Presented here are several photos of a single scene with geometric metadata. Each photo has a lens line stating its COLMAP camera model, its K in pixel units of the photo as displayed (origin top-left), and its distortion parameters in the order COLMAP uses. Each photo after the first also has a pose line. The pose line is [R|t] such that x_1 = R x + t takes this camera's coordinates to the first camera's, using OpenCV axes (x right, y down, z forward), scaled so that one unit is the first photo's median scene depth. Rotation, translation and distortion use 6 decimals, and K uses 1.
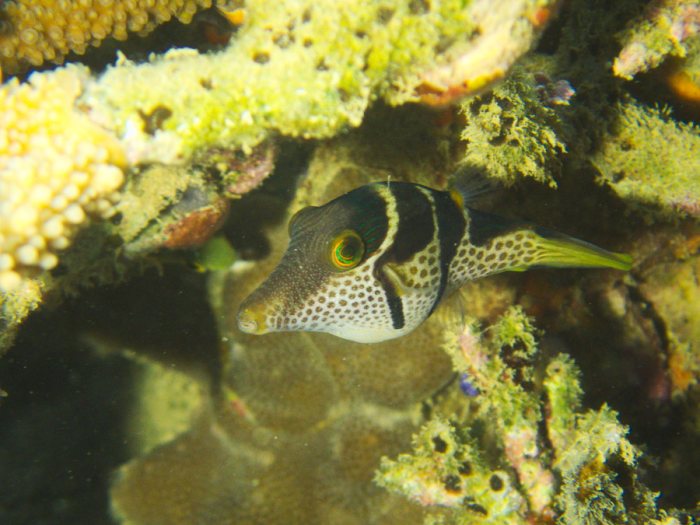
lens RADIAL K [[290.5, 0, 349.9], [0, 290.5, 254.7], [0, 0, 1]] dist [0.029907, 0.000189]
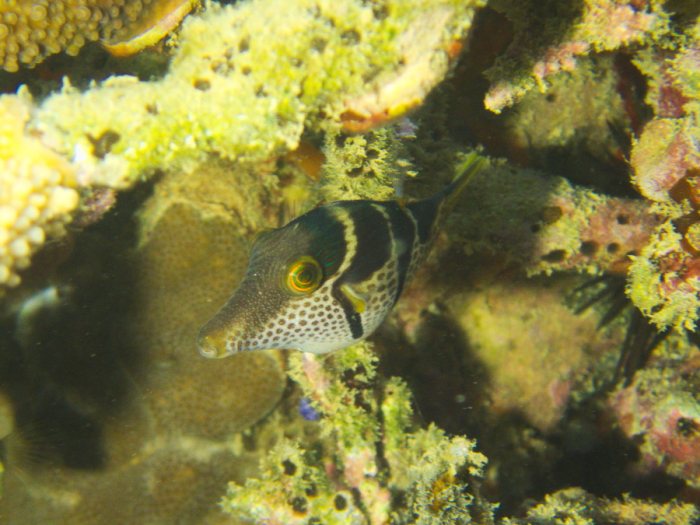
lens RADIAL K [[274.4, 0, 350.0], [0, 274.4, 262.5], [0, 0, 1]] dist [0.025903, -0.000116]
pose [[0.999716, -0.015533, 0.018083, 0.368524], [0.015628, 0.999865, -0.005086, -0.047769], [-0.018001, 0.005368, 0.999824, 0.012014]]
